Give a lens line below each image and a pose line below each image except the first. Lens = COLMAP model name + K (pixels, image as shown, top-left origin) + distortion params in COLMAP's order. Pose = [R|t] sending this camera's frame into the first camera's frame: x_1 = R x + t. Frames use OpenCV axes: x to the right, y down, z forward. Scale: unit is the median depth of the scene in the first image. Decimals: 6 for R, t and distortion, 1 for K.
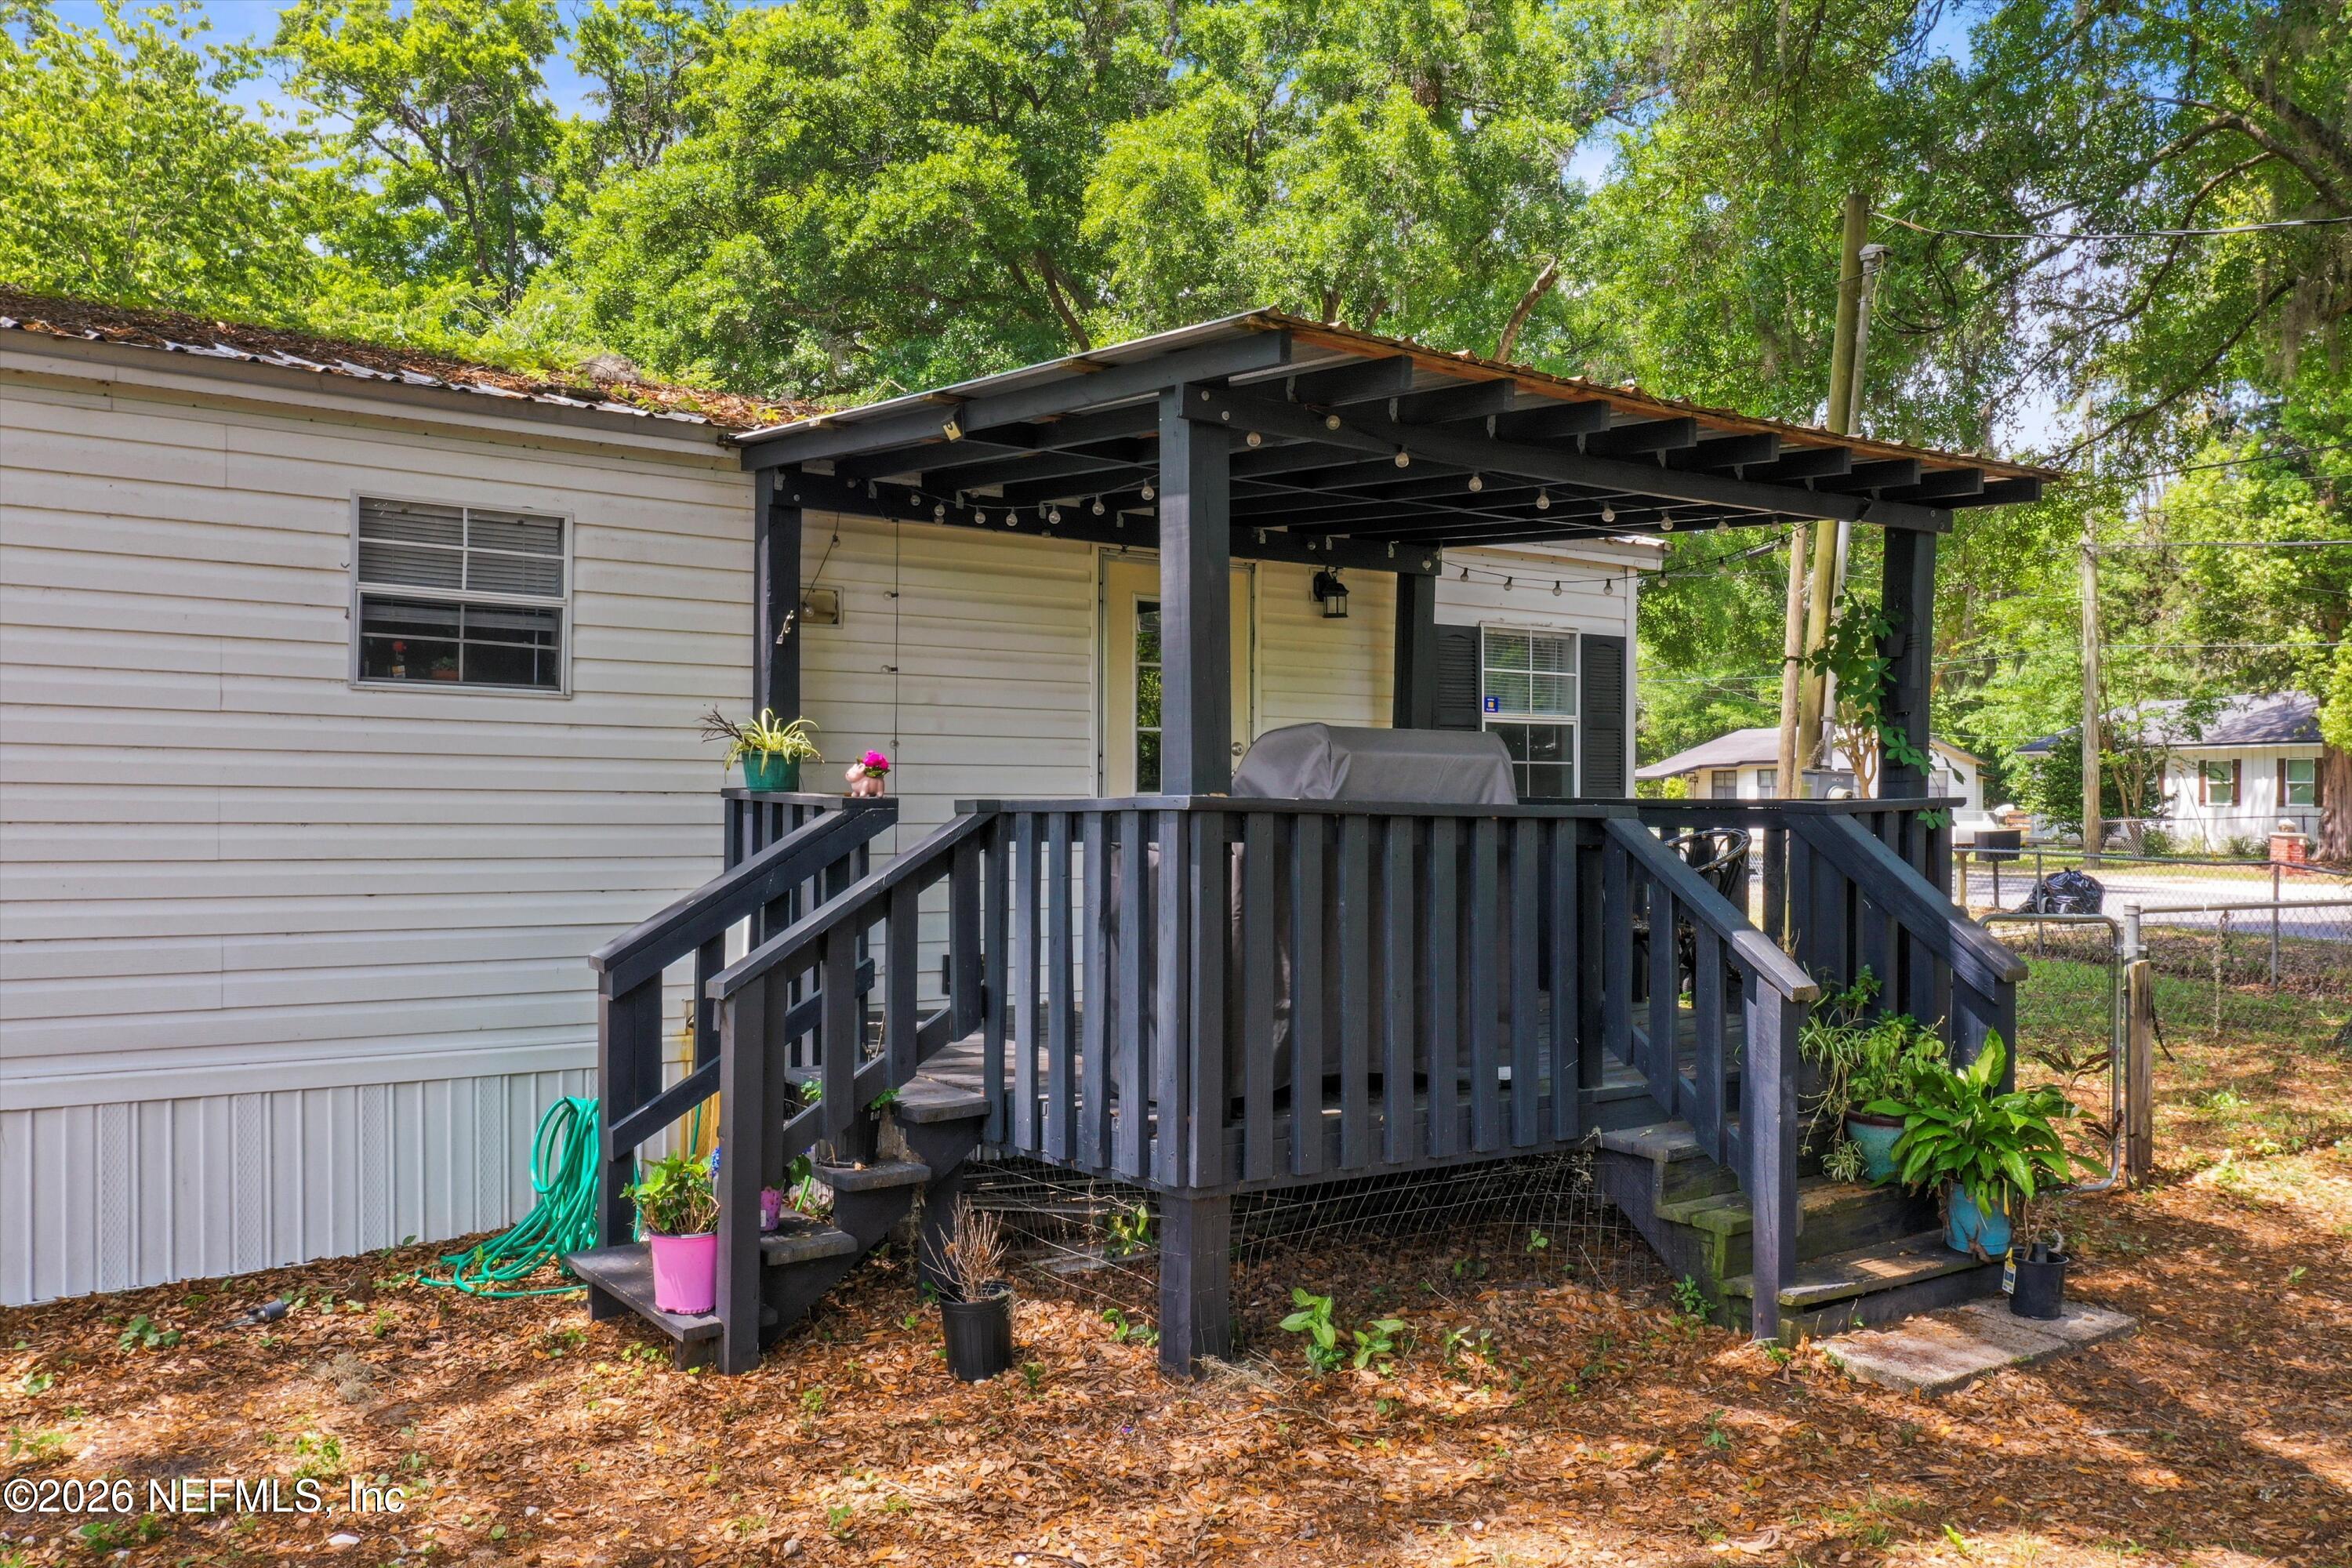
lens RADIAL K [[1446.2, 0, 1065.2], [0, 1446.2, 744.1], [0, 0, 1]] dist [-0.000488, 0.000980]
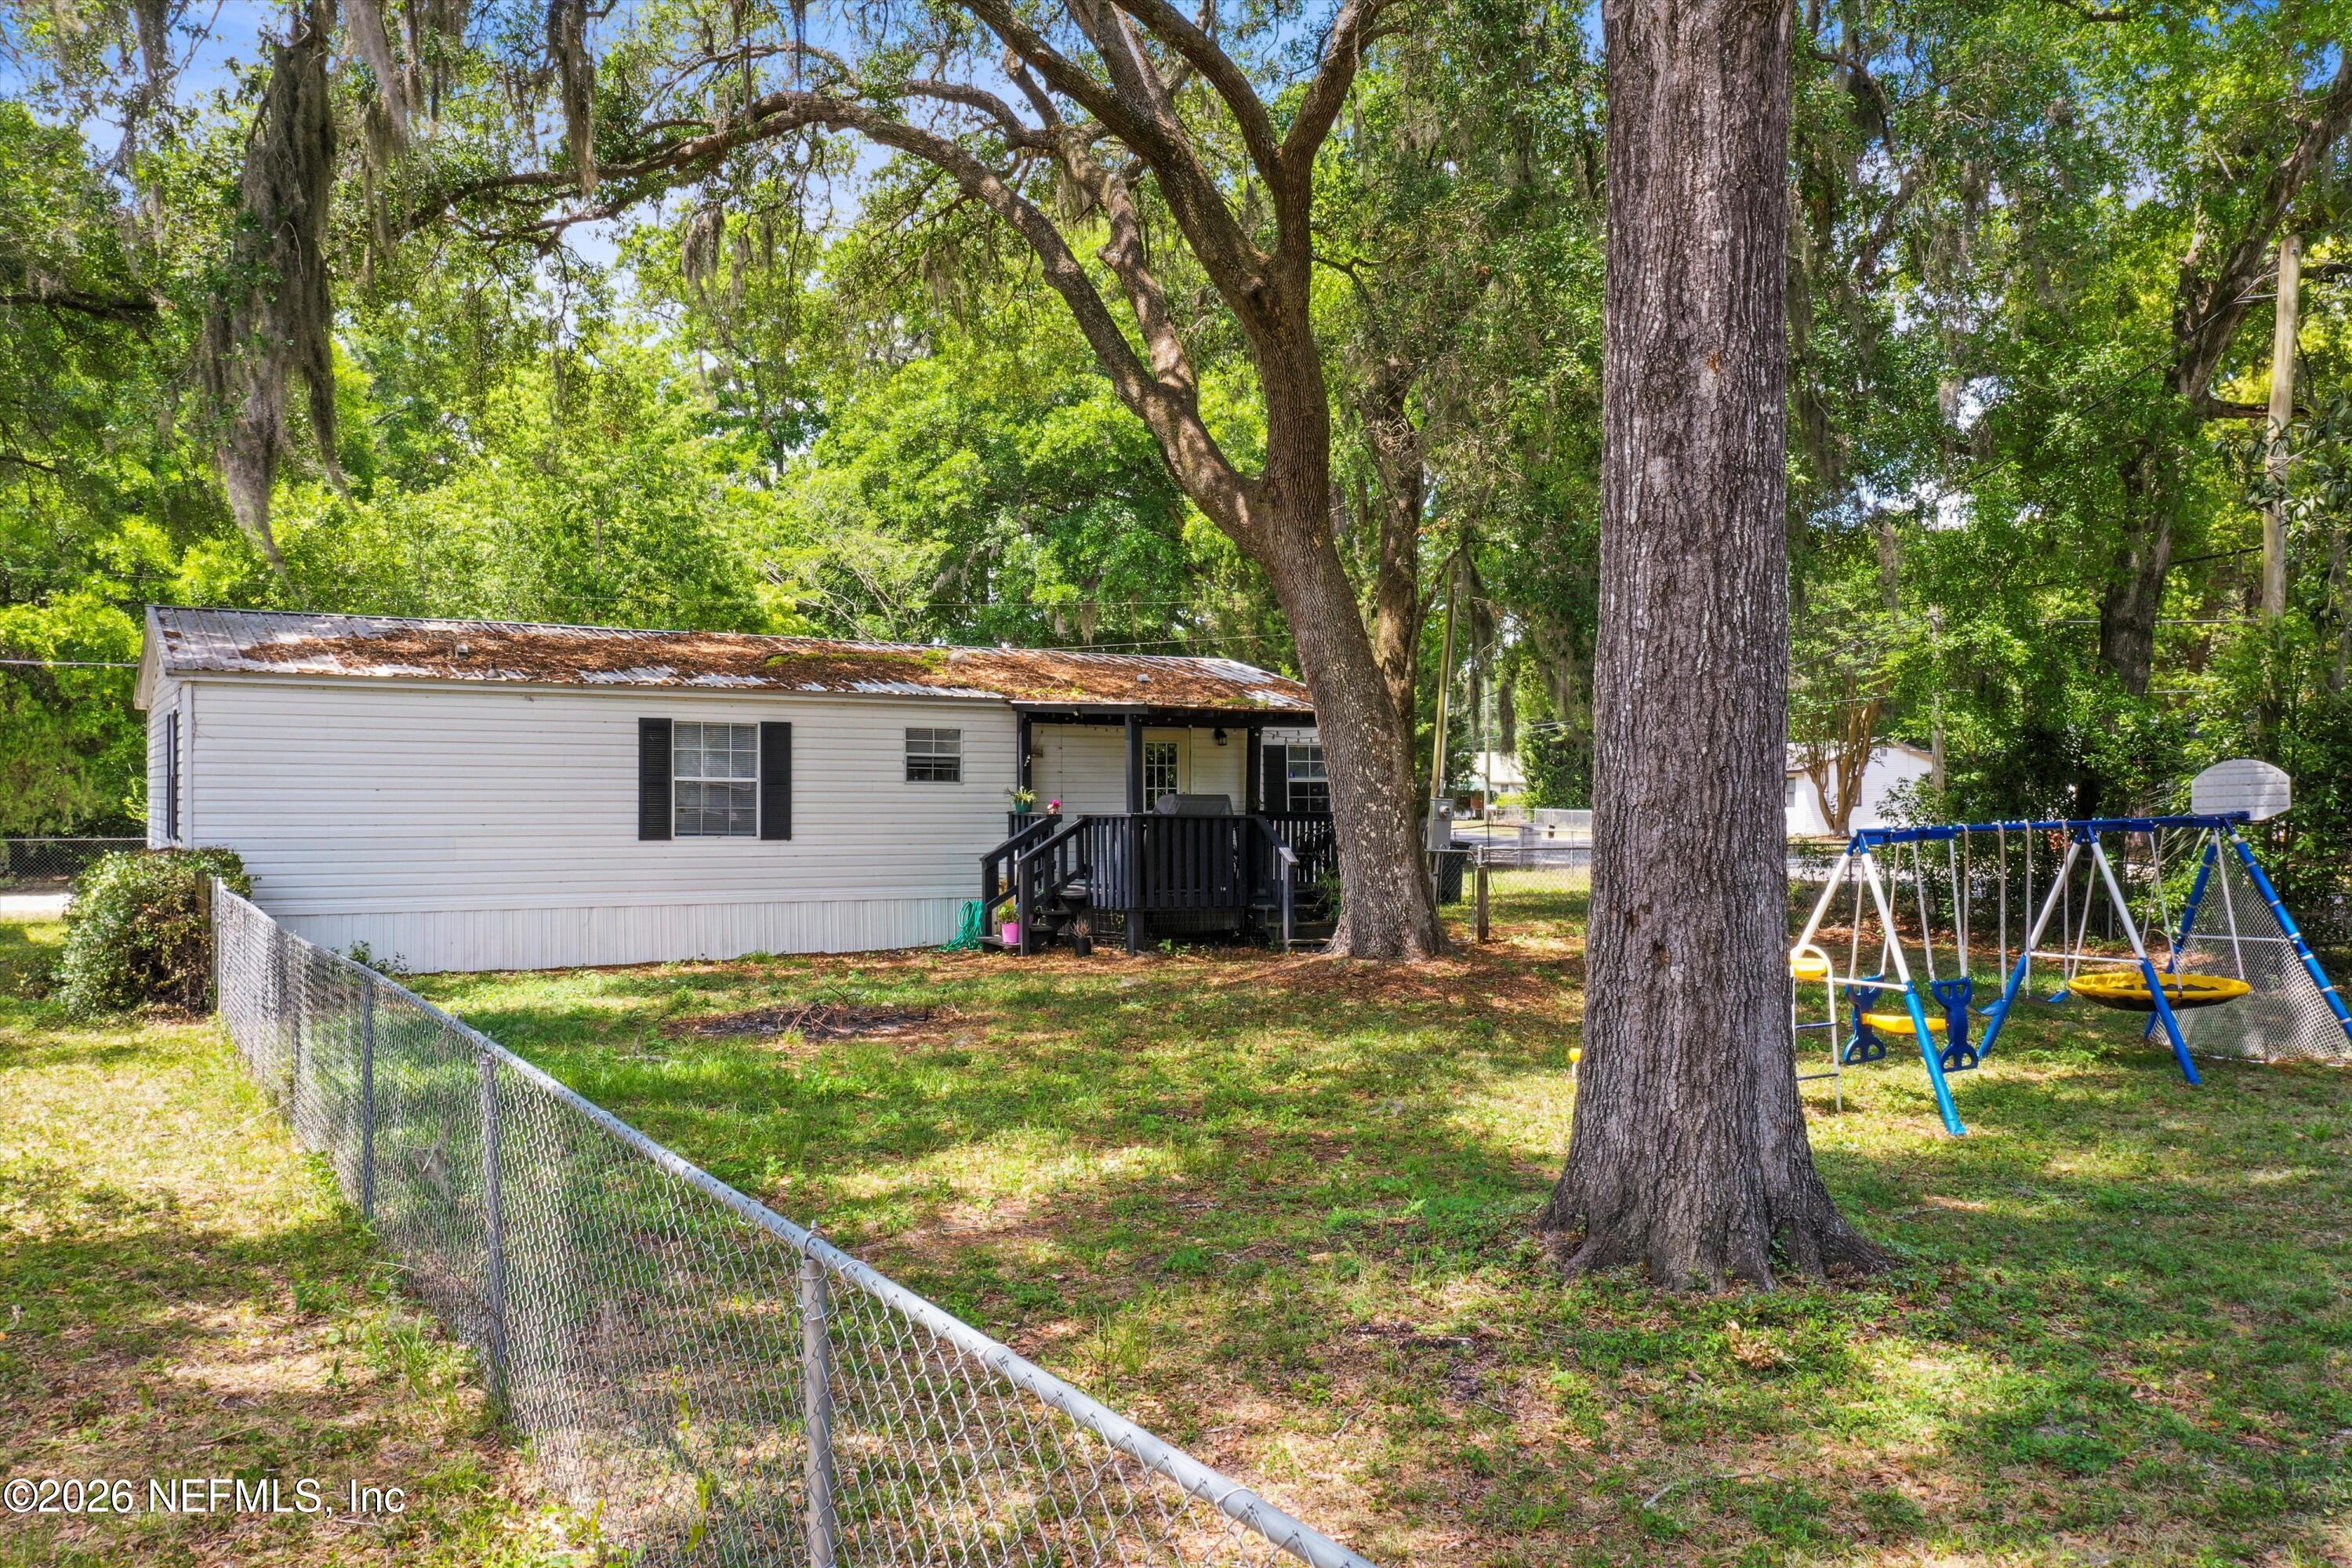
lens RADIAL K [[1145.8, 0, 1140.0], [0, 1145.8, 782.4], [0, 0, 1]] dist [-0.002979, -0.000691]
pose [[0.998510, -0.010433, -0.053562, 0.205743], [0.011181, 0.999844, 0.013695, -0.069693], [0.053411, -0.014273, 0.998471, -1.626859]]
